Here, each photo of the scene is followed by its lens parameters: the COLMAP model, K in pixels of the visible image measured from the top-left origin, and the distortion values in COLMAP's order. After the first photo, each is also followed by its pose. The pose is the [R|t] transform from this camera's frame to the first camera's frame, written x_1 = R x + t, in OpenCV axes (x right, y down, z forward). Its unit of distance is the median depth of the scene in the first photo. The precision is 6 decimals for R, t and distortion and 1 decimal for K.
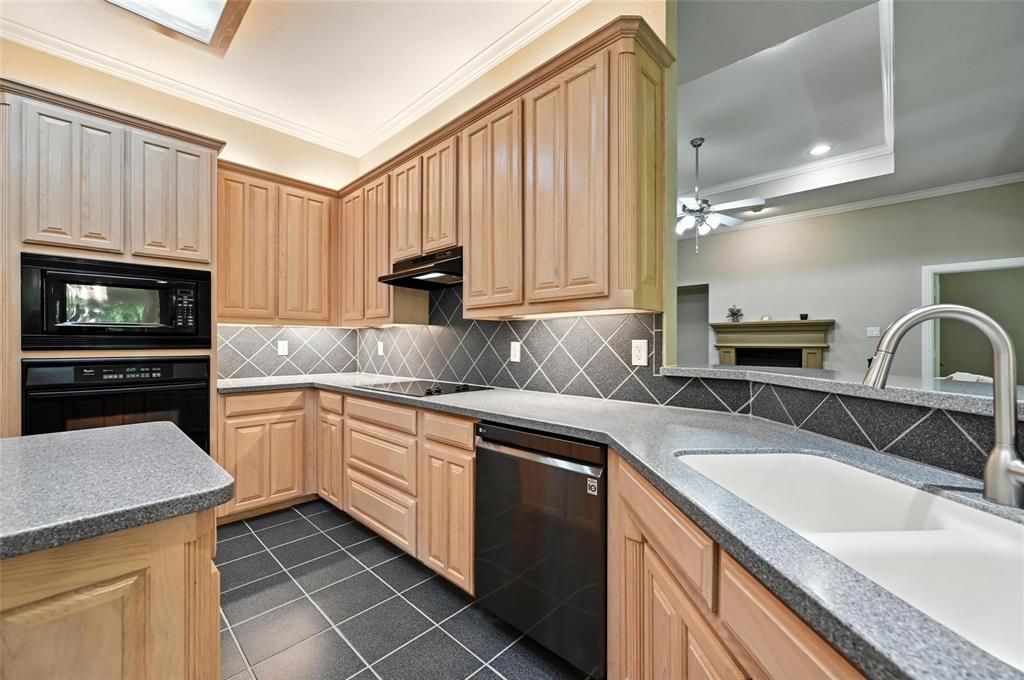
lens RADIAL K [[406.7, 0, 512.0], [0, 406.7, 342.1], [0, 0, 1]] dist [-0.013310, -0.000063]
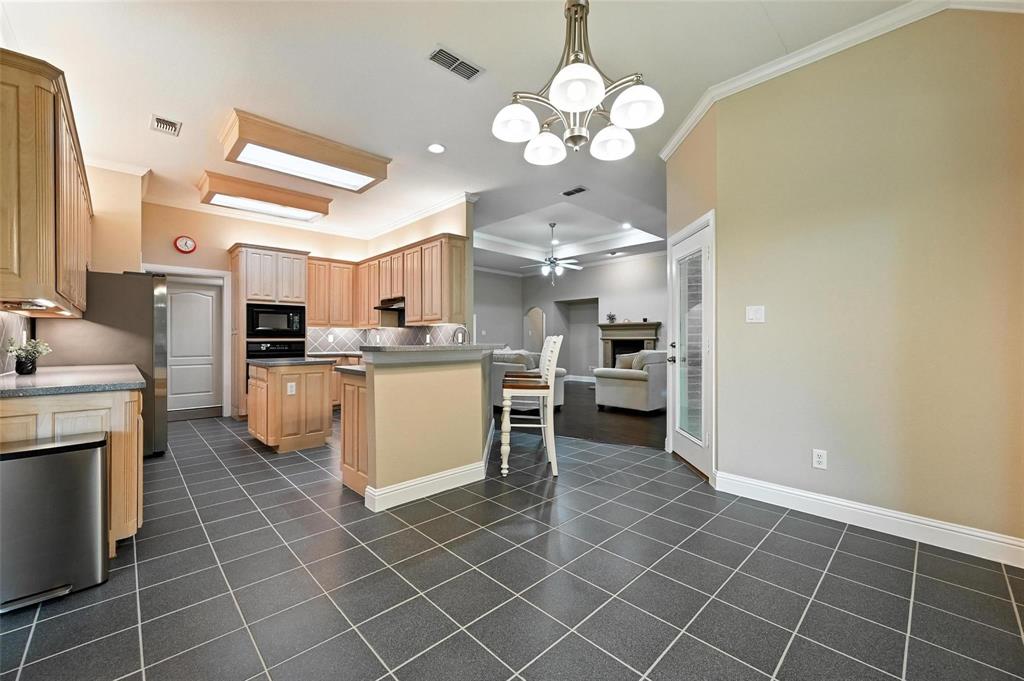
lens RADIAL K [[406.7, 0, 511.9], [0, 406.7, 339.6], [0, 0, 1]] dist [-0.013310, -0.000063]
pose [[0.999018, -0.001472, -0.044275, 0.555013], [0.001570, 0.999996, 0.002174, 0.021236], [0.044271, -0.002241, 0.999017, -1.270538]]
